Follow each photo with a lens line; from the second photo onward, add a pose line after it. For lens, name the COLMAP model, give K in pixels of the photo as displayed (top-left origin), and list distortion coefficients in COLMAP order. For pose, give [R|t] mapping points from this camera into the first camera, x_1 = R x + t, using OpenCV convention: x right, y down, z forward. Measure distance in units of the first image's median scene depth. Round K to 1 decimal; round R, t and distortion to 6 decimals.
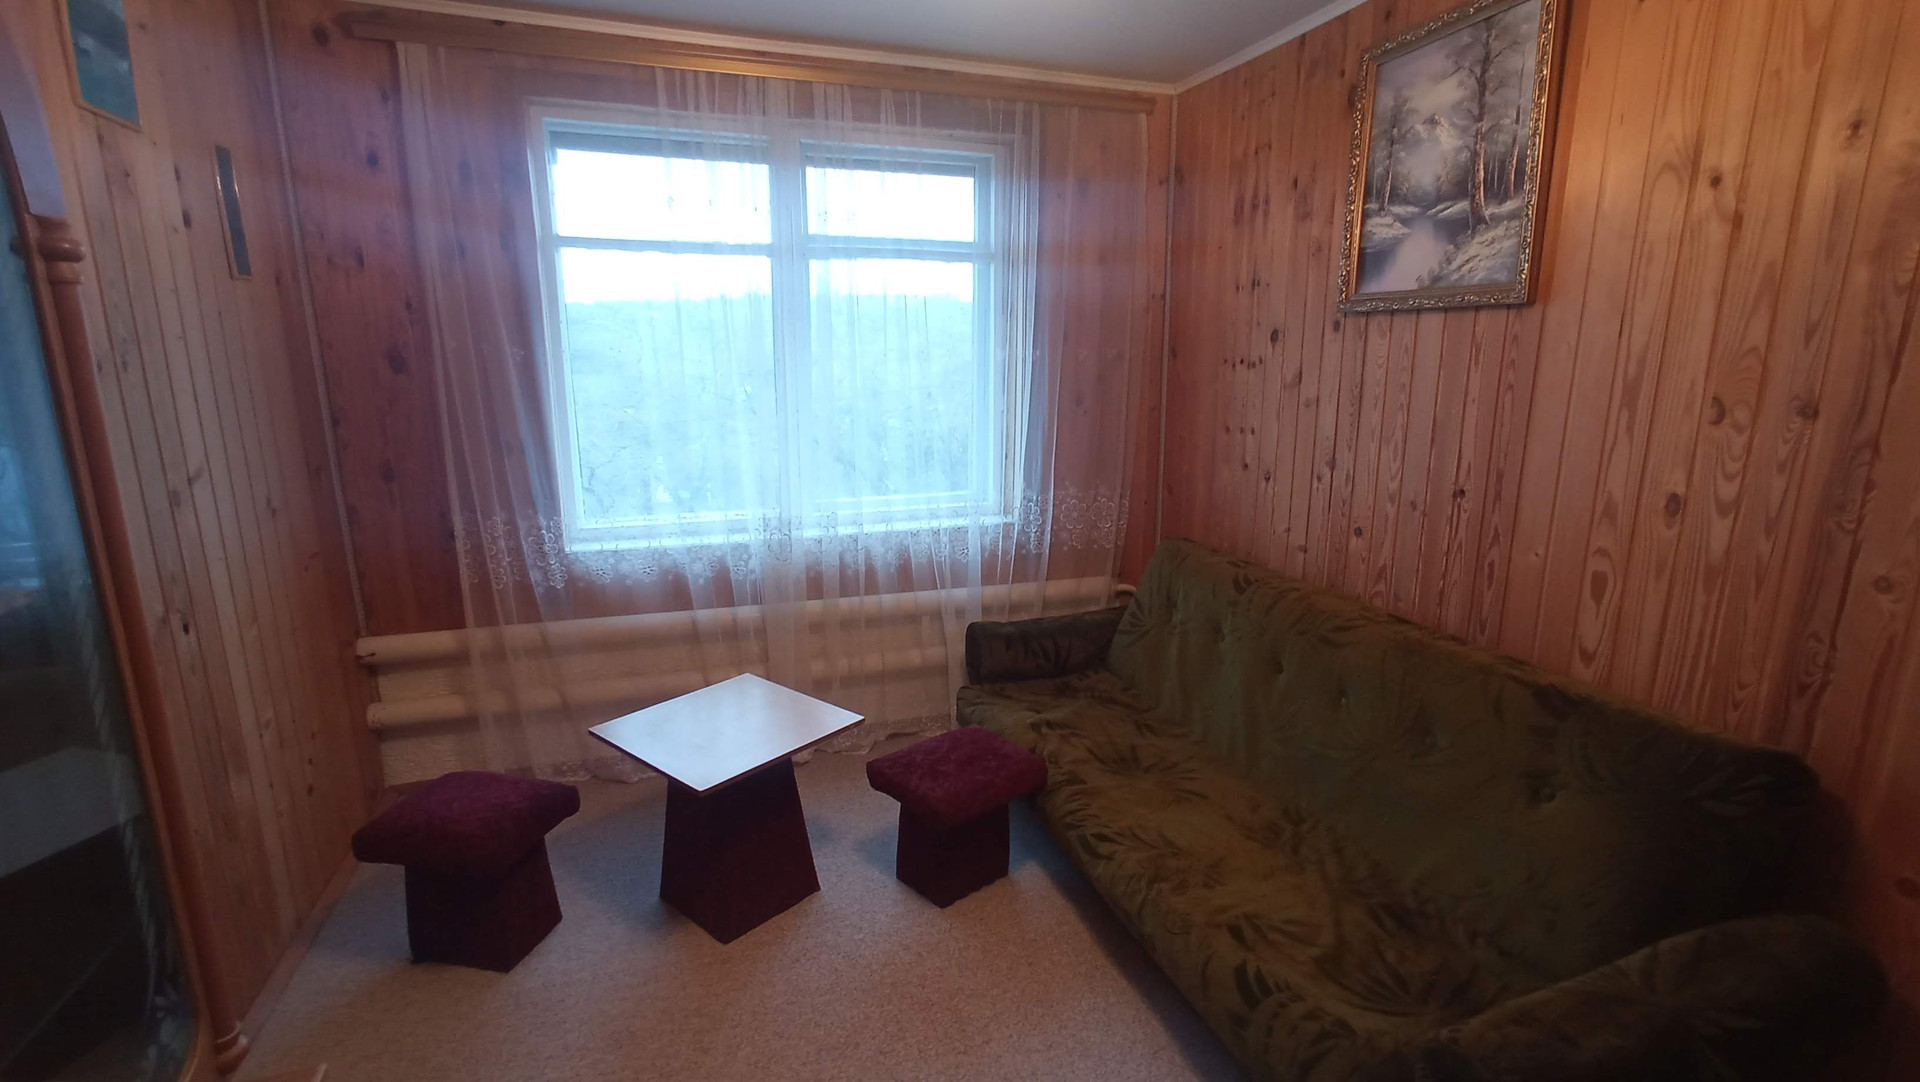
lens RADIAL K [[872.9, 0, 978.2], [0, 872.9, 537.6], [0, 0, 1]] dist [-0.046119, 0.037806]
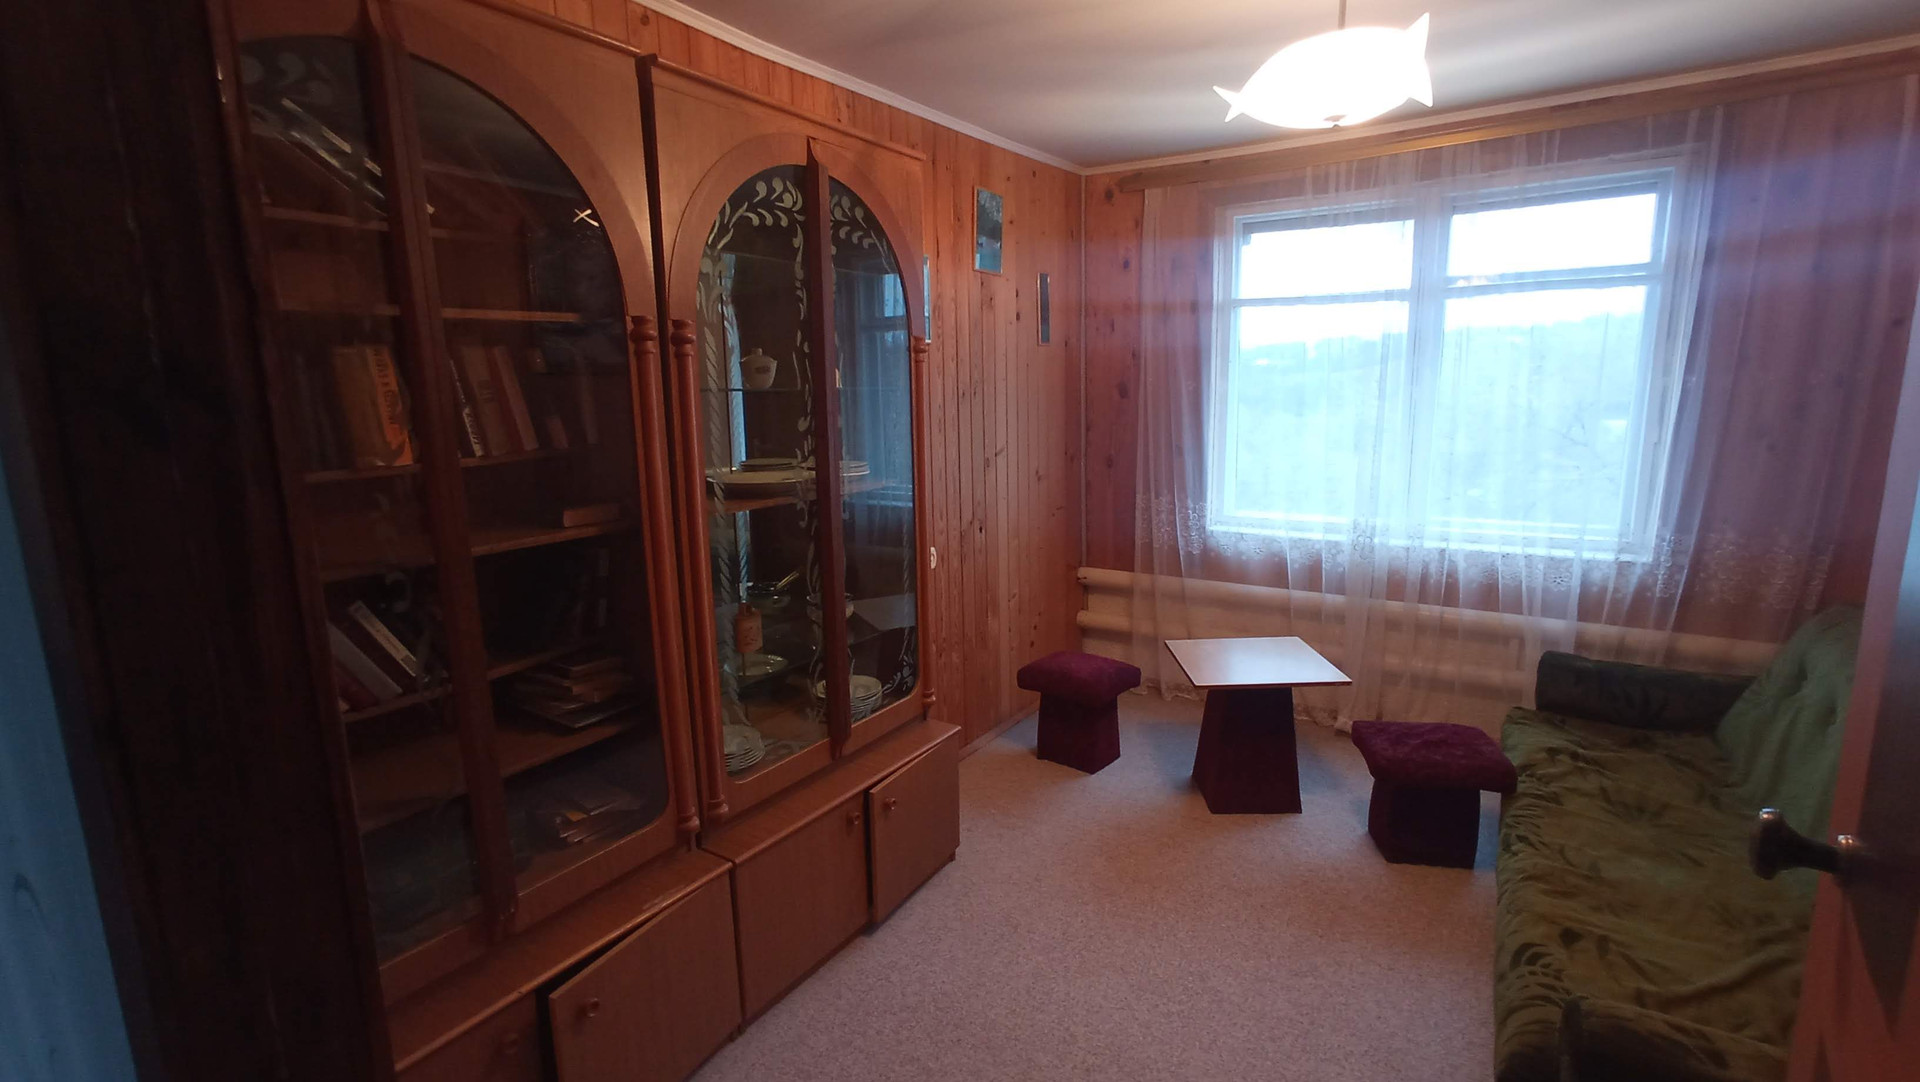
lens RADIAL K [[872.9, 0, 978.2], [0, 872.9, 537.6], [0, 0, 1]] dist [-0.046119, 0.037806]
pose [[0.623843, 0.120774, -0.772162, 0.351932], [-0.148208, 0.988342, 0.034847, 0.033800], [0.767369, 0.092701, 0.634470, -0.141828]]
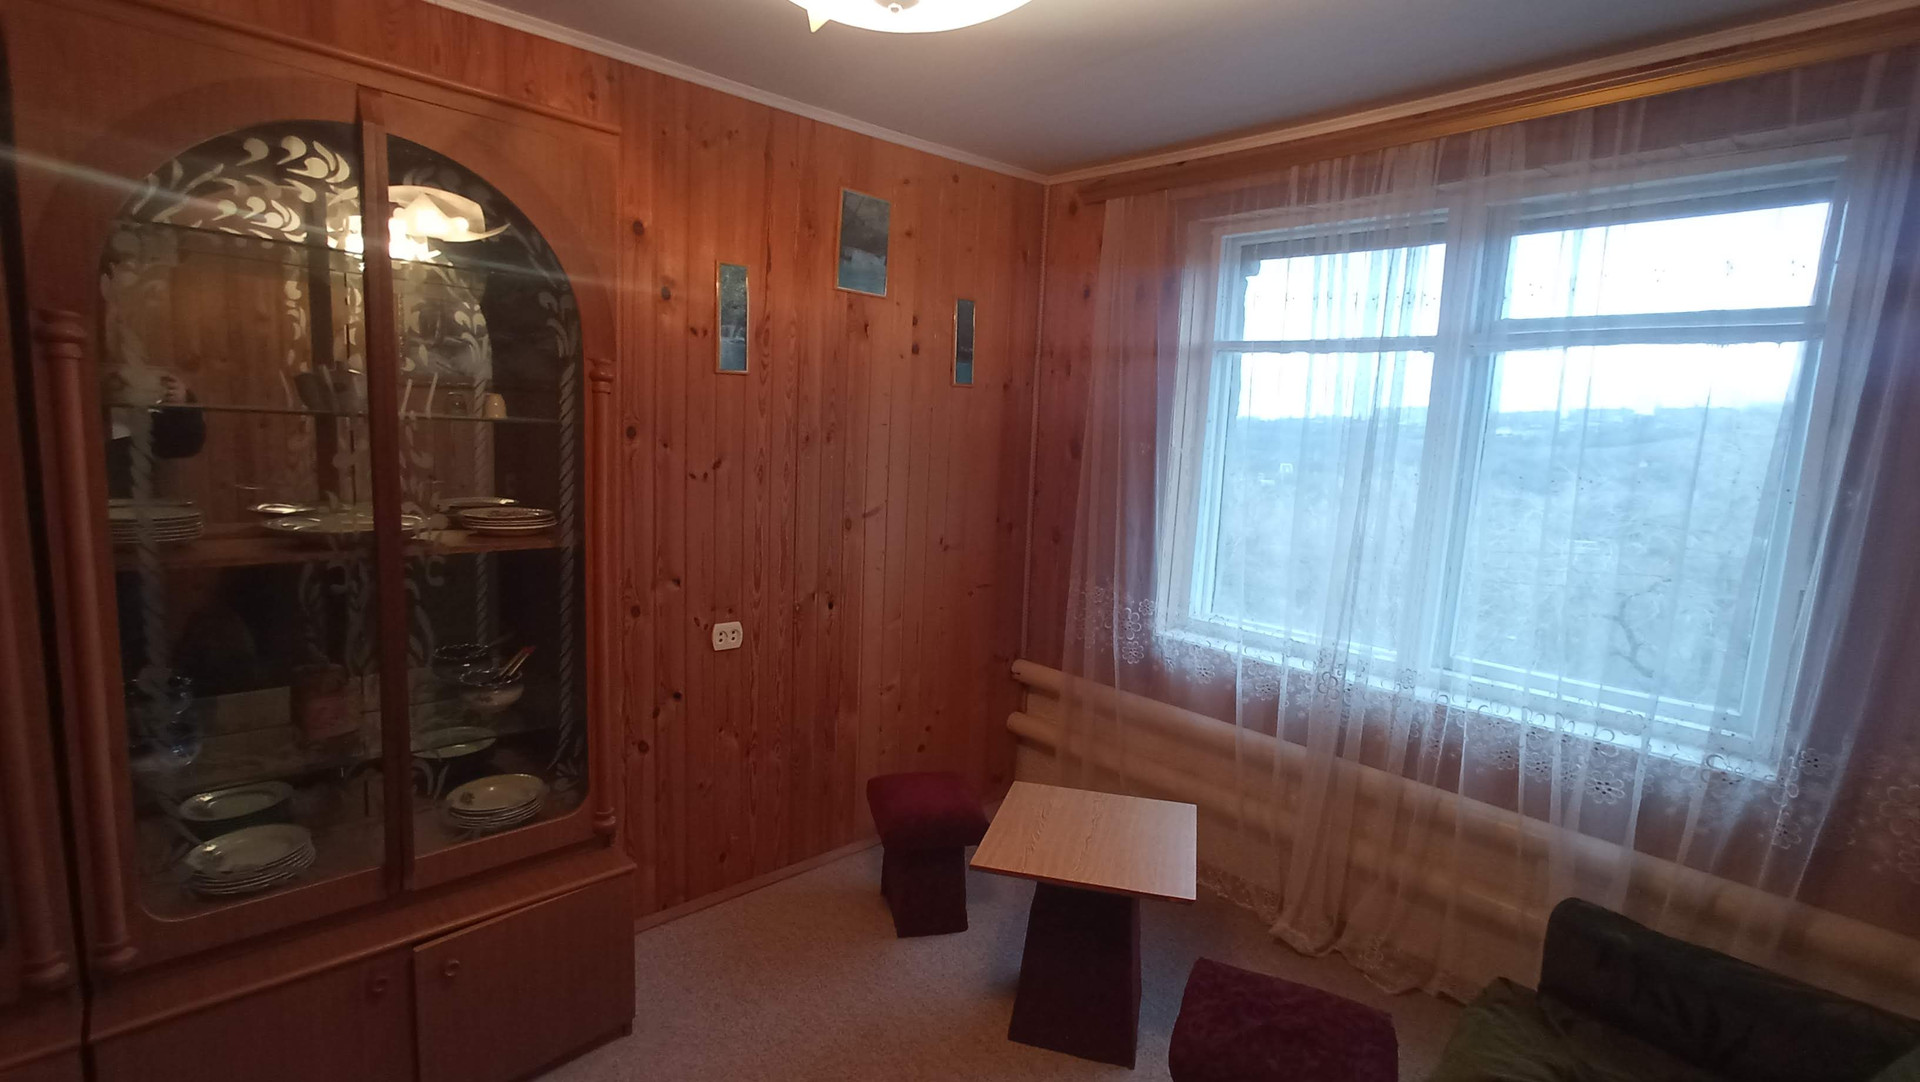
lens RADIAL K [[876.1, 0, 961.7], [0, 876.1, 539.3], [0, 0, 1]] dist [-0.056672, 0.033065]
pose [[0.419194, 0.133118, -0.898085, 0.357663], [-0.239740, 0.970312, 0.031922, -0.071383], [0.875672, 0.201925, 0.438663, 0.298700]]
